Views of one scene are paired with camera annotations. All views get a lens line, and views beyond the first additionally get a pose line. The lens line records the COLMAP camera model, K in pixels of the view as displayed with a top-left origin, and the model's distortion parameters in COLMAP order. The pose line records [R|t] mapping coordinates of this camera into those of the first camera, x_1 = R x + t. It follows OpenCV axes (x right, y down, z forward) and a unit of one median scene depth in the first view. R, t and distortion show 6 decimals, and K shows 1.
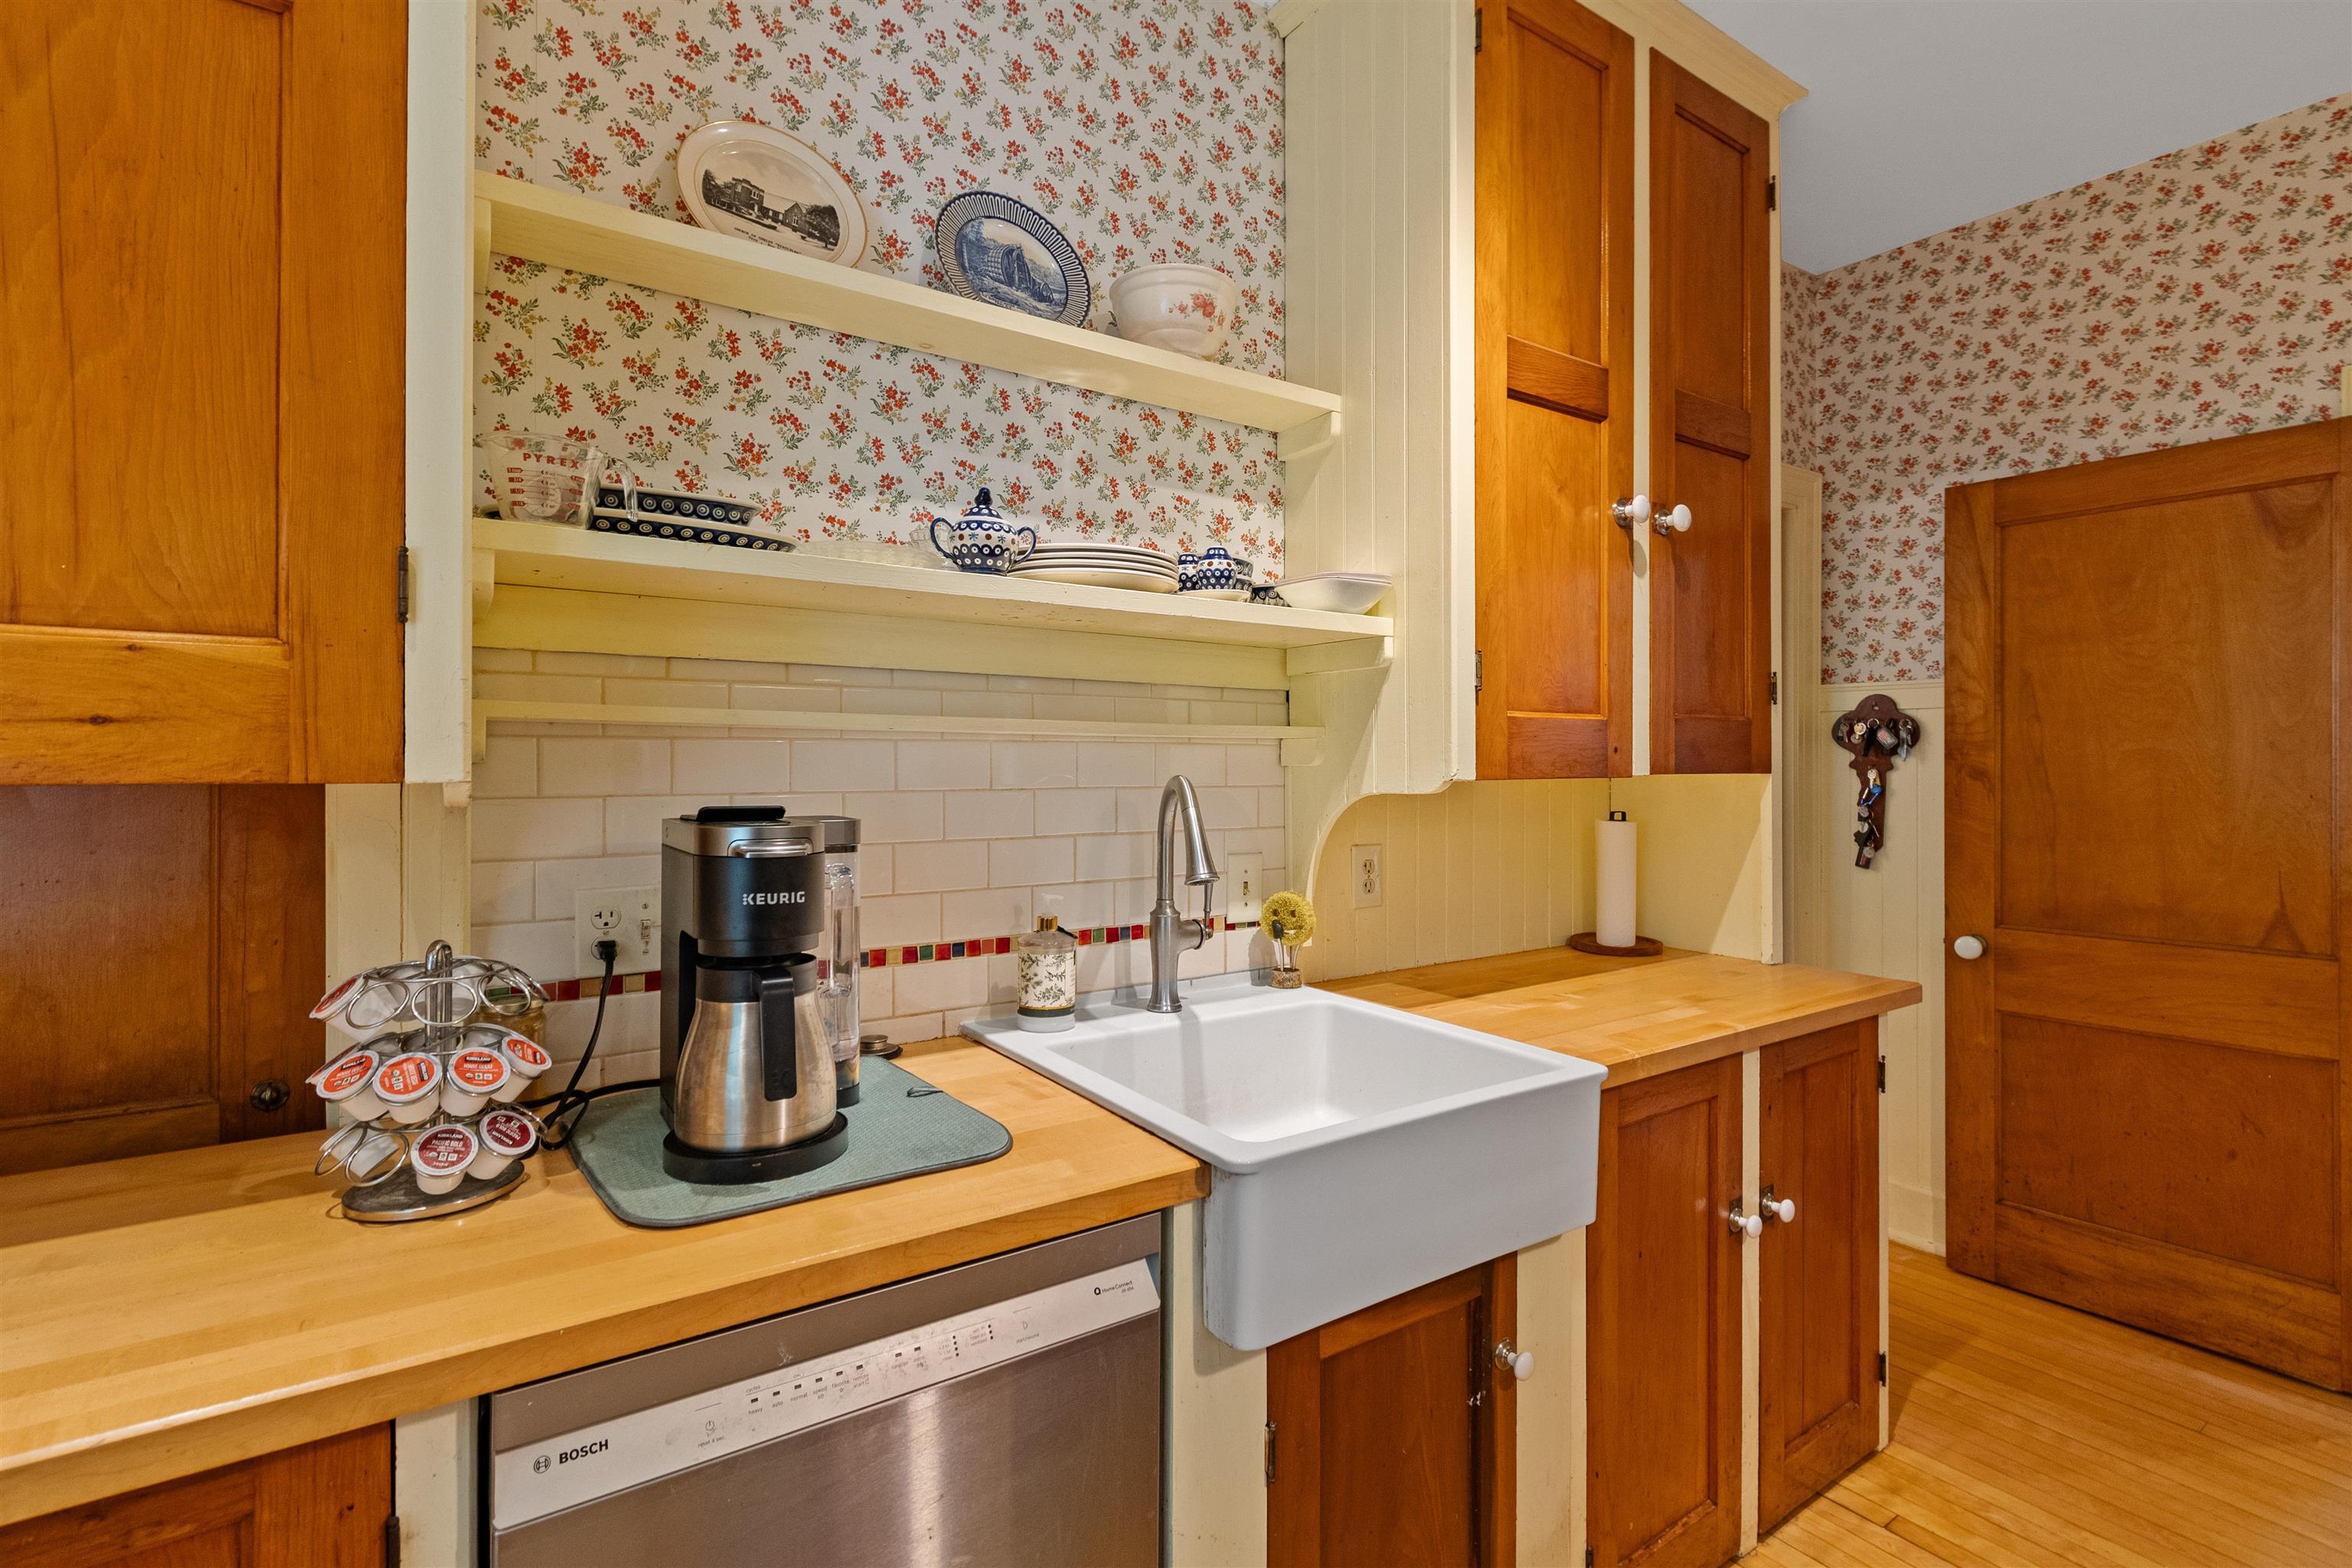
lens RADIAL K [[1075.8, 0, 1167.8], [0, 1075.8, 763.3], [0, 0, 1]] dist [0.001773, 0.000111]
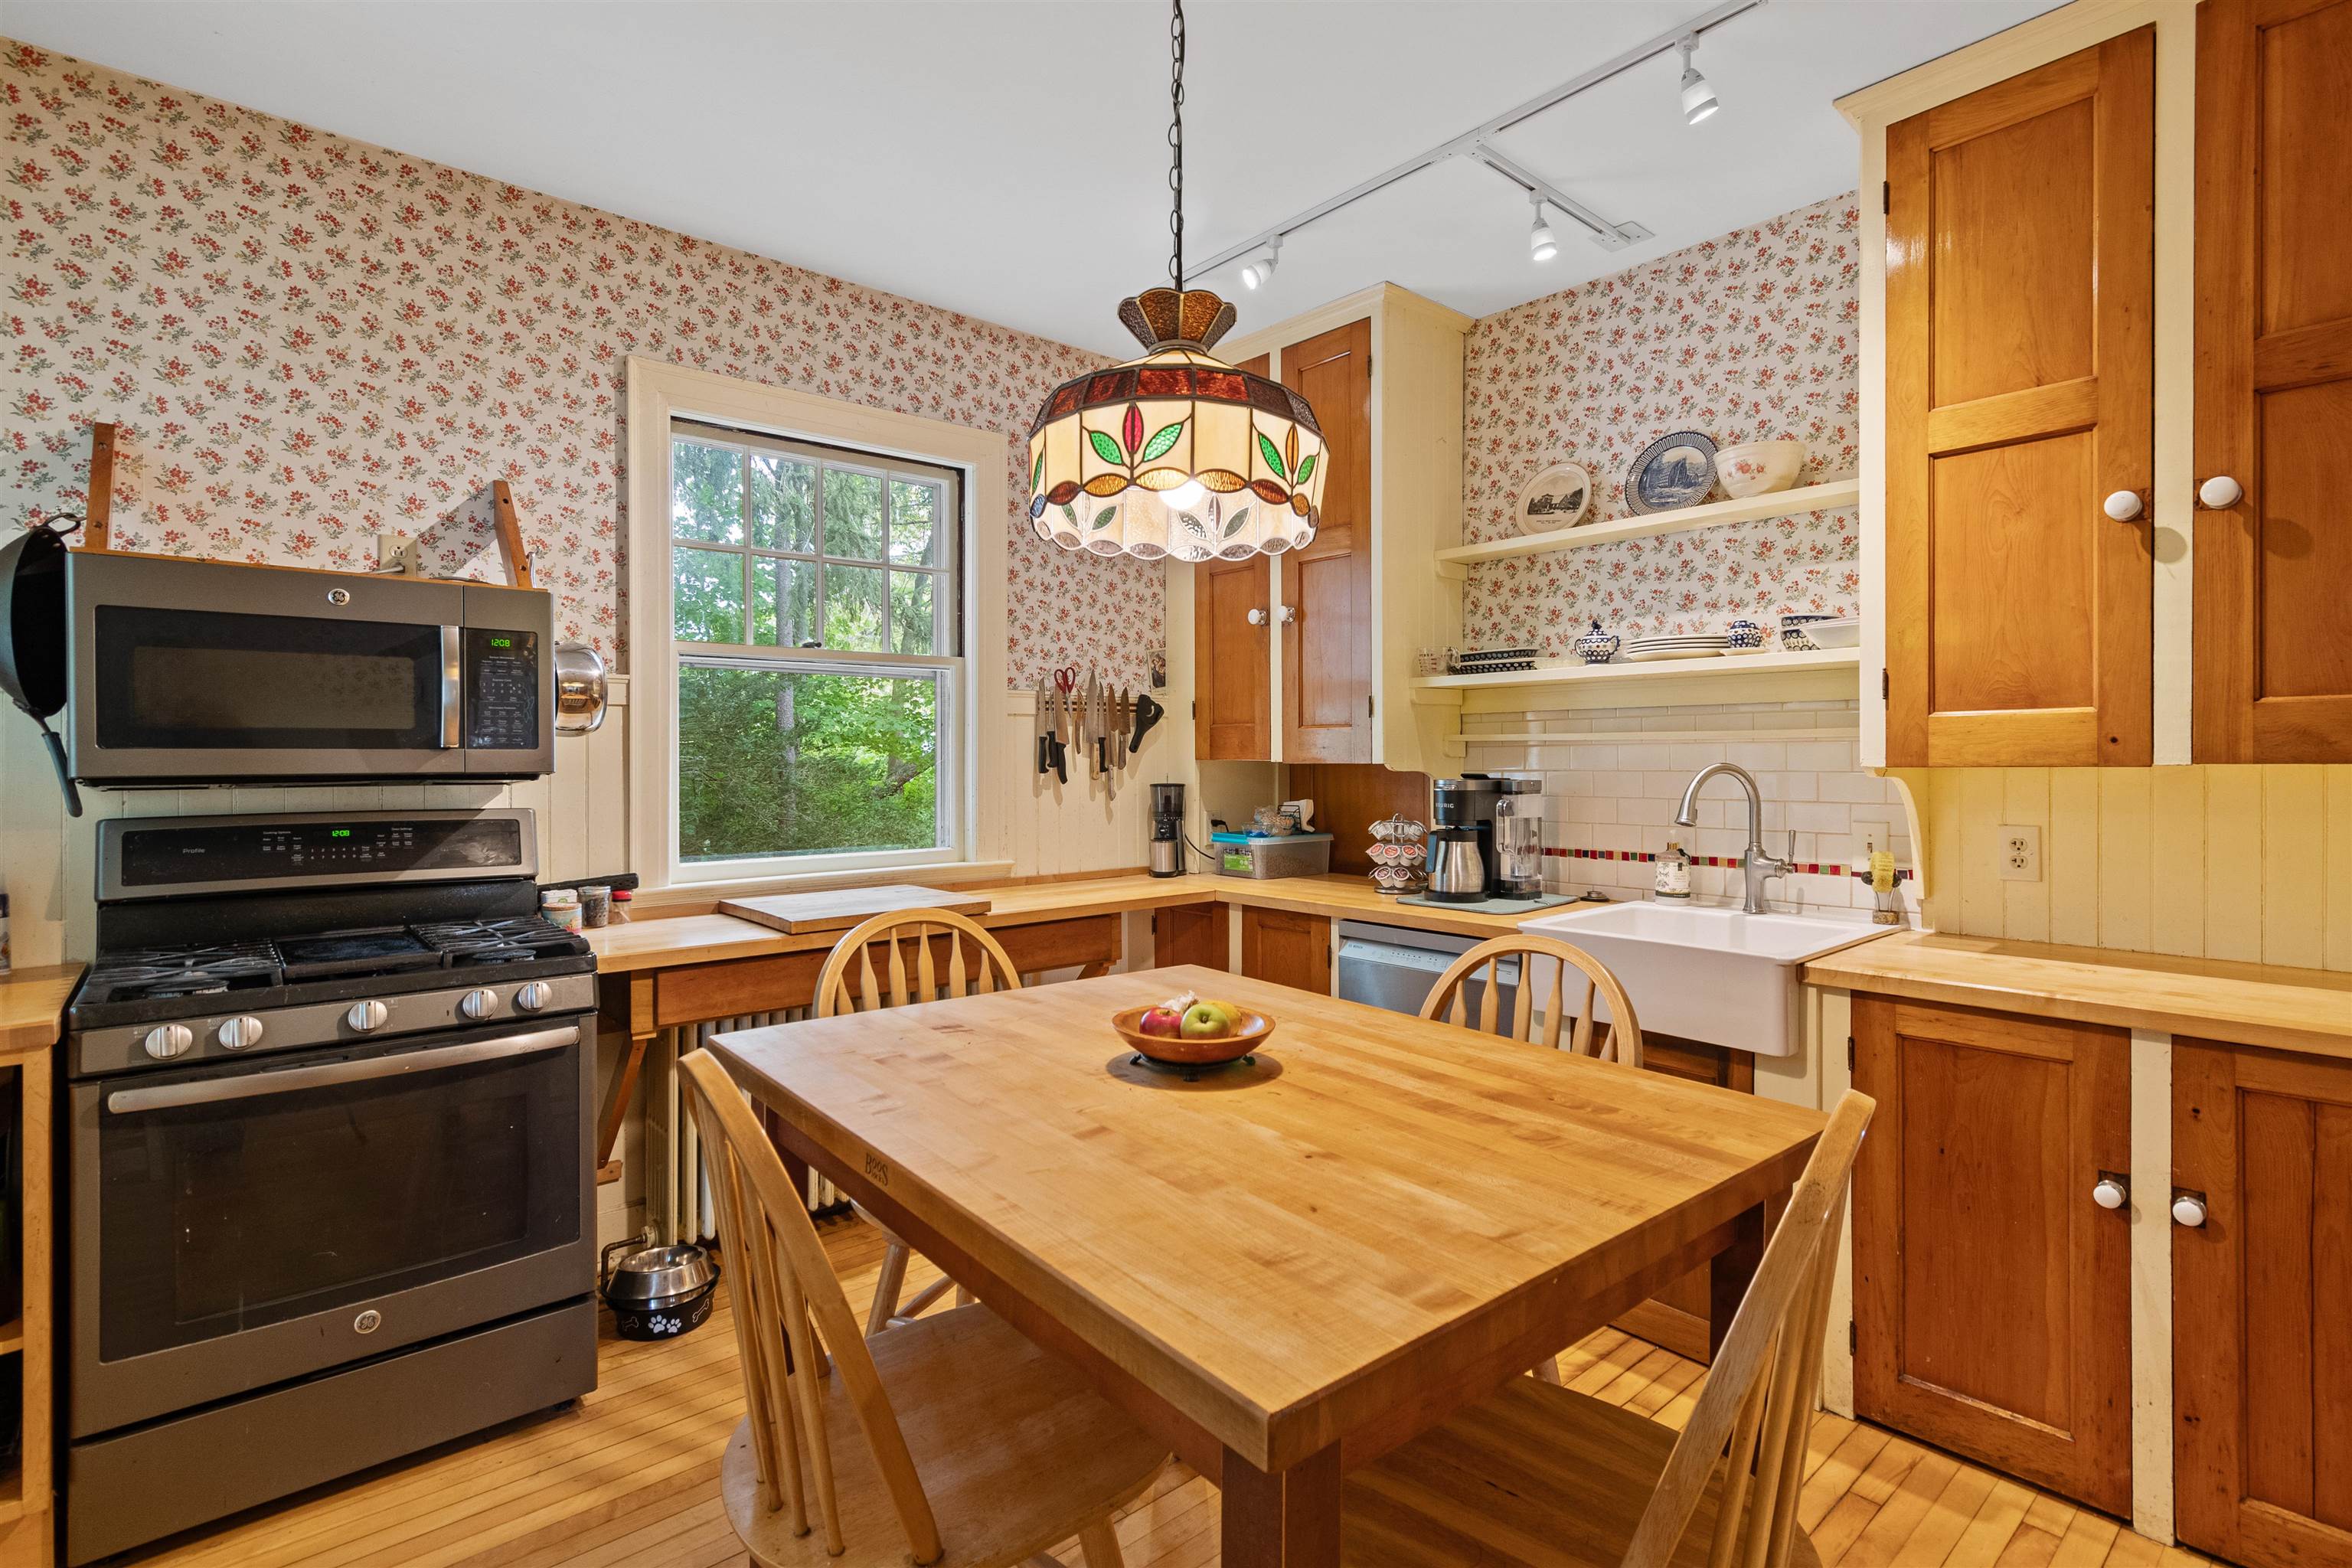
lens RADIAL K [[1120.0, 0, 1186.6], [0, 1120.0, 756.4], [0, 0, 1]] dist [0.002058, 0.000465]
pose [[0.121847, -0.004660, -0.992538, 1.521155], [0.004140, 0.999983, -0.004186, 0.005013], [0.992540, -0.003599, 0.121865, -0.017928]]
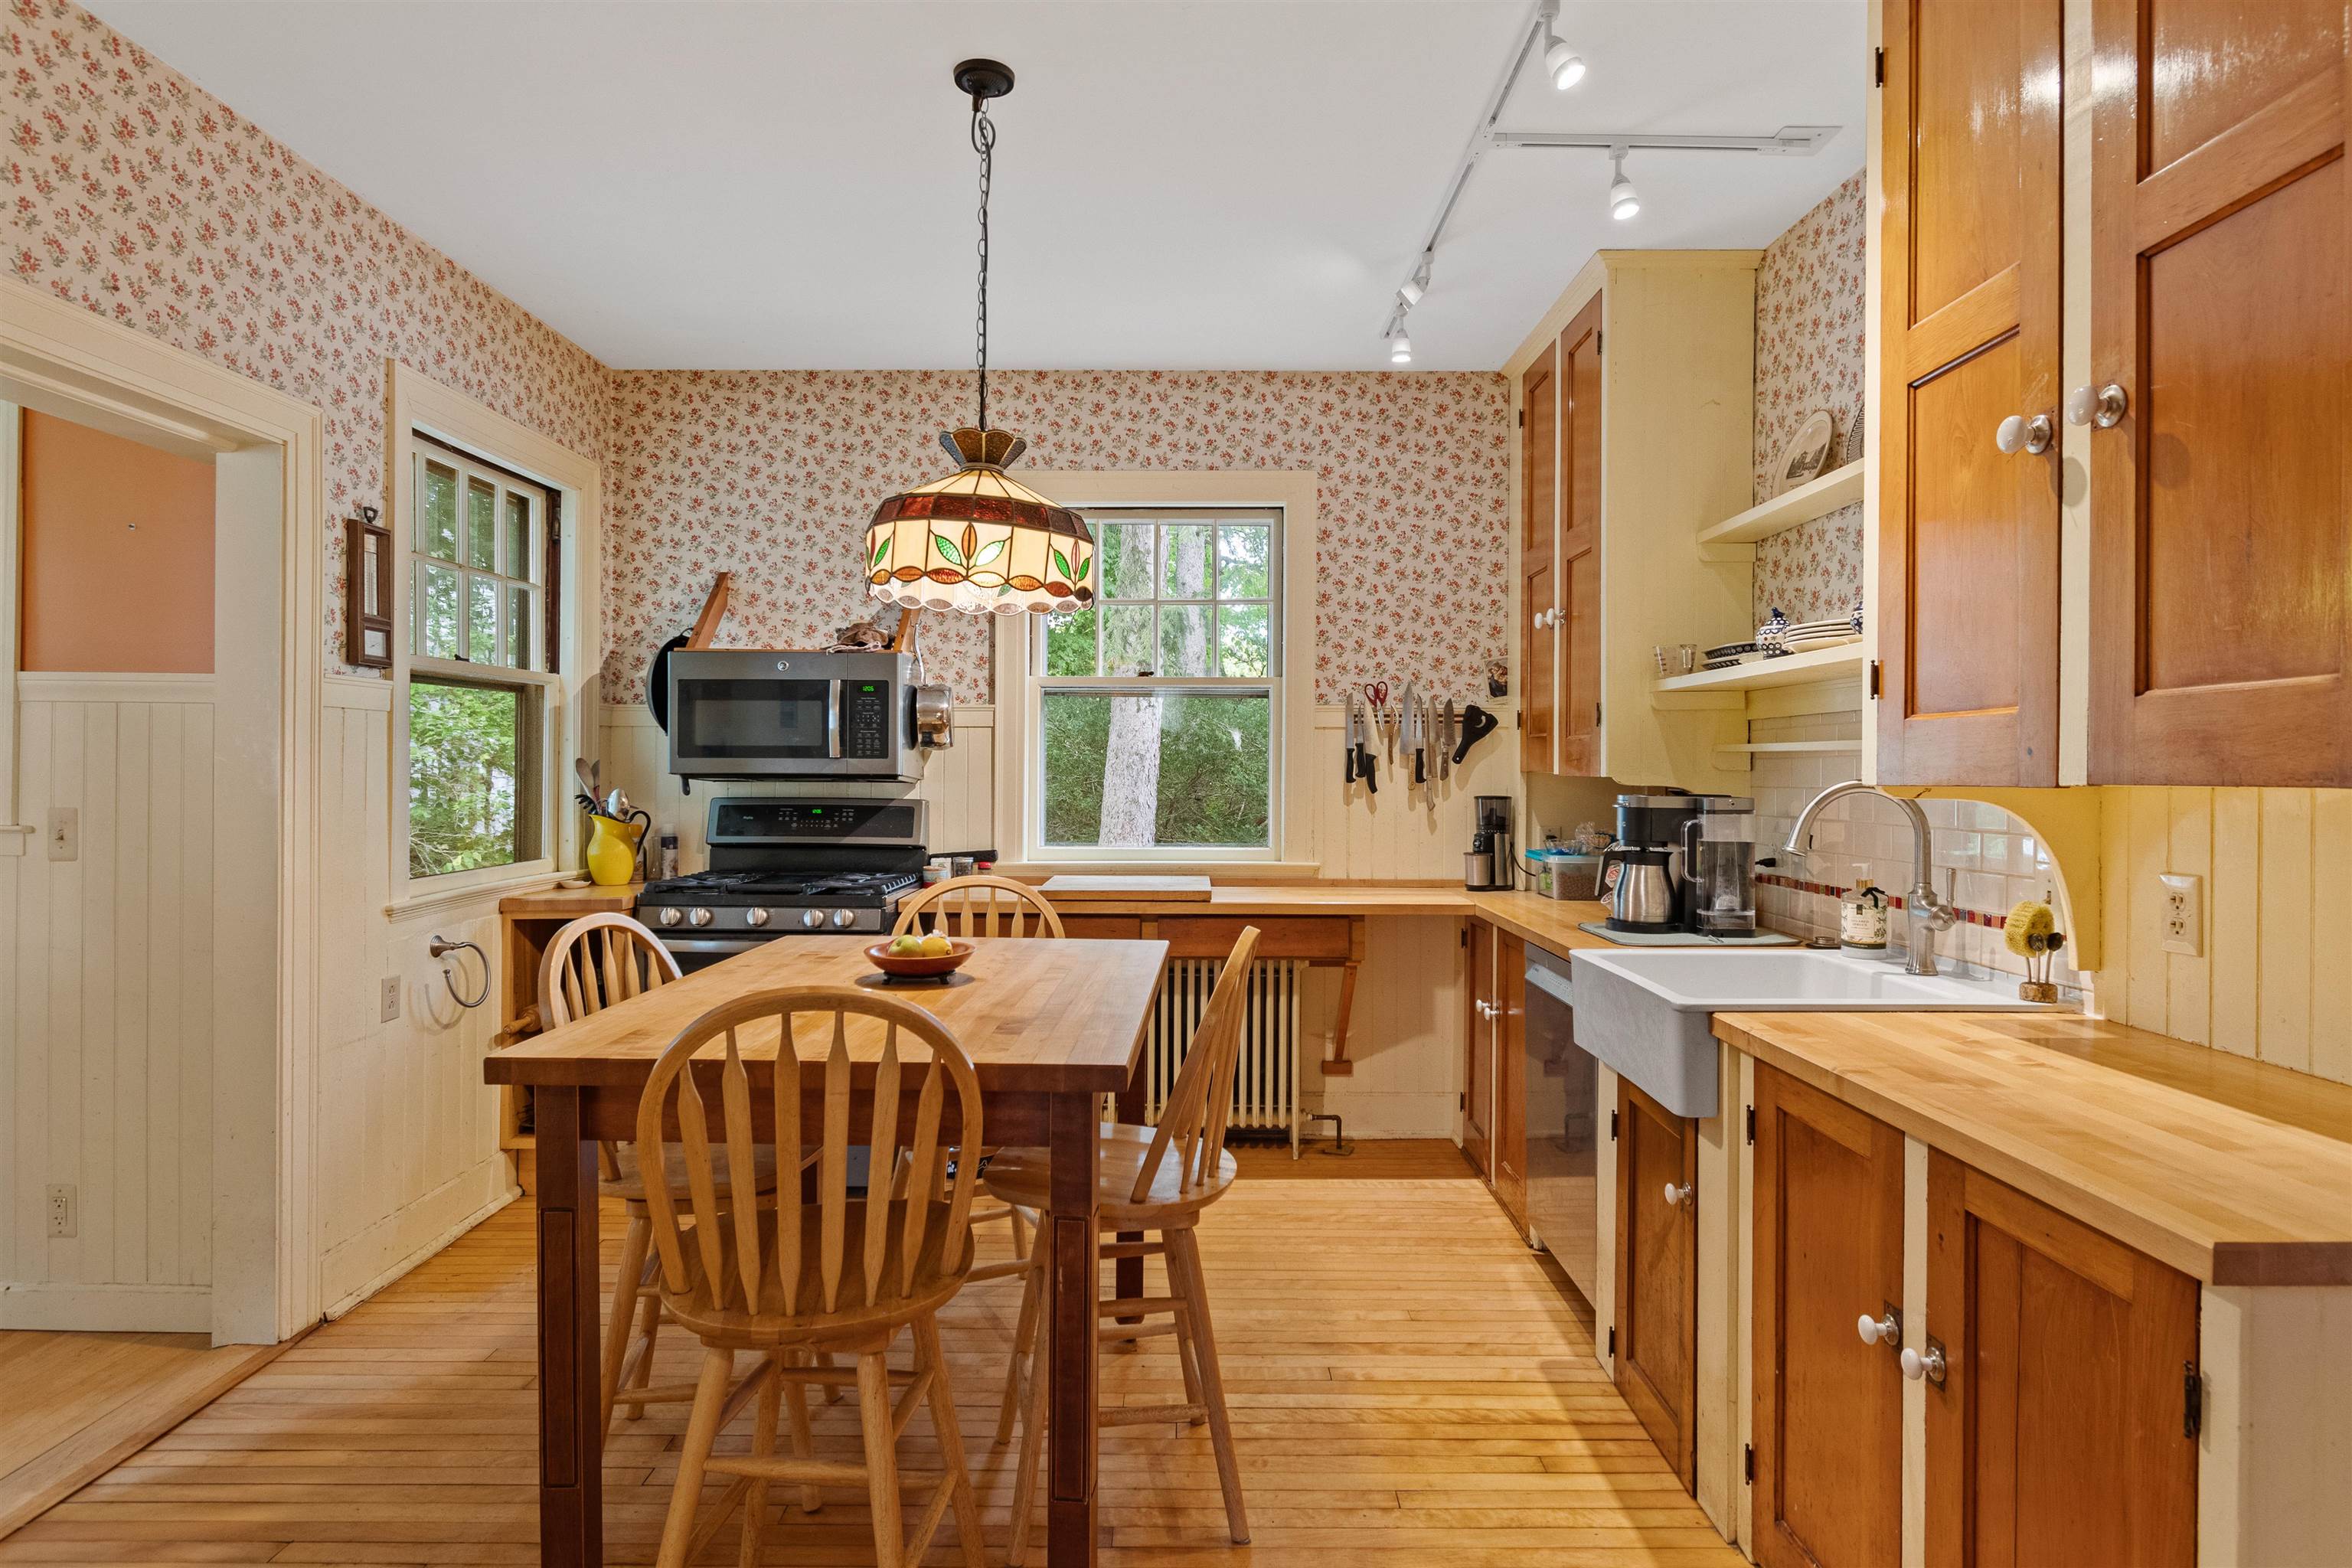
lens RADIAL K [[1237.8, 0, 1171.6], [0, 1237.8, 765.3], [0, 0, 1]] dist [0.002367, -0.009898]
pose [[-0.567338, -0.008716, -0.823439, 1.633430], [-0.006954, 0.999959, -0.005793, 0.008660], [0.823456, 0.002439, -0.567375, 1.103358]]
